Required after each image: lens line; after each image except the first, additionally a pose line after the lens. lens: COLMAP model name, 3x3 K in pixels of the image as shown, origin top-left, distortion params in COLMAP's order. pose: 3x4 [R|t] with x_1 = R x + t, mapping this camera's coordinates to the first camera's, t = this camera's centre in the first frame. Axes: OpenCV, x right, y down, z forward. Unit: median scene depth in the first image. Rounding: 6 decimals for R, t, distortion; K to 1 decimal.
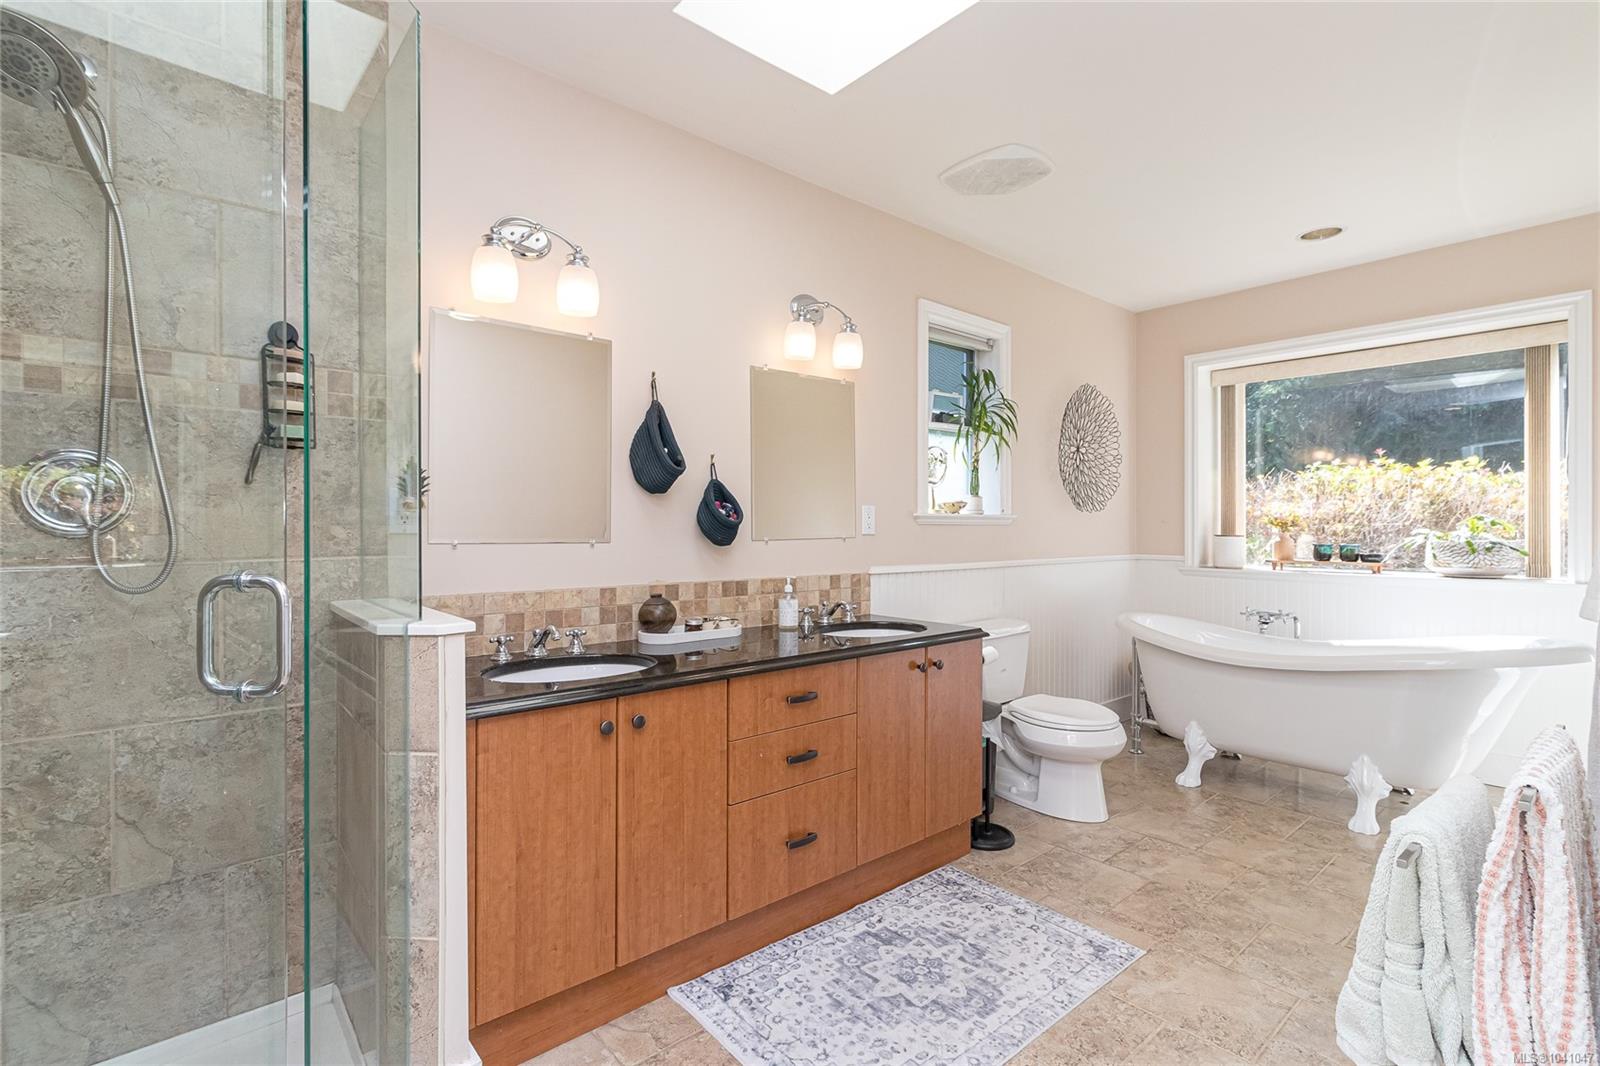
lens RADIAL K [[738.9, 0, 802.4], [0, 738.9, 519.7], [0, 0, 1]] dist [-0.000876, -0.001111]
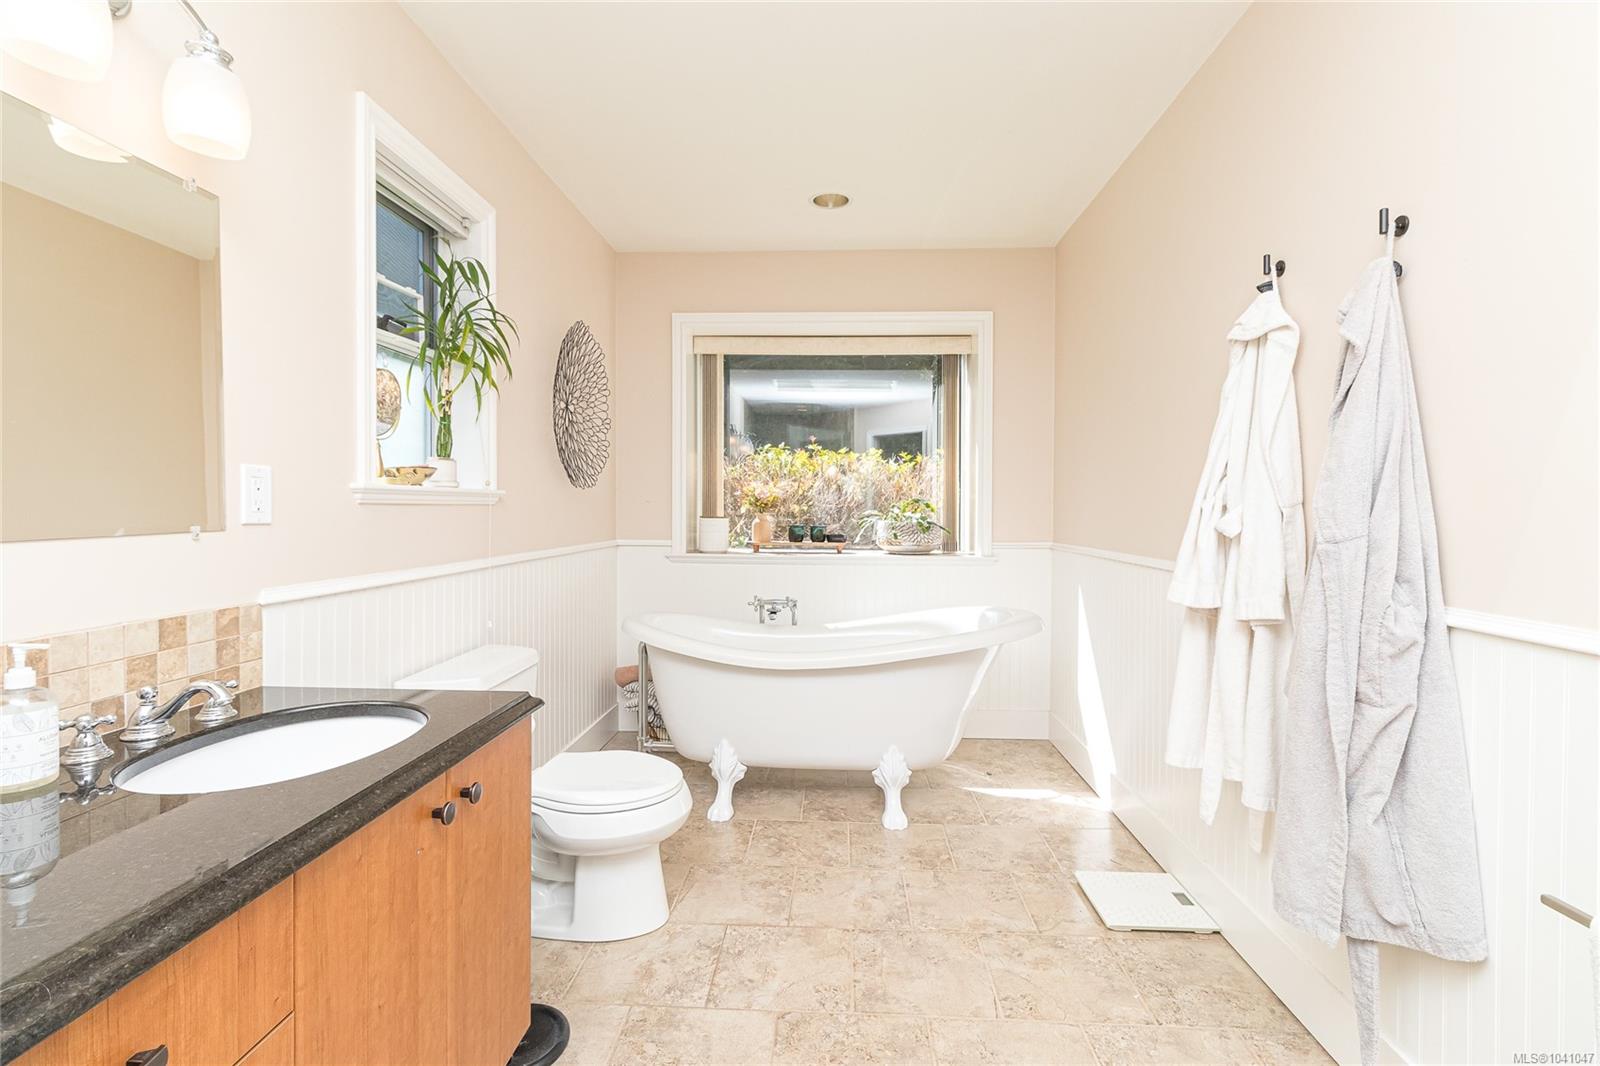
lens RADIAL K [[738.9, 0, 802.4], [0, 738.9, 519.7], [0, 0, 1]] dist [-0.000876, -0.001111]
pose [[0.696795, -0.010016, 0.717200, -0.007485], [-0.010408, 0.999656, 0.024072, 0.001903], [-0.717195, -0.024238, 0.696451, 0.362373]]
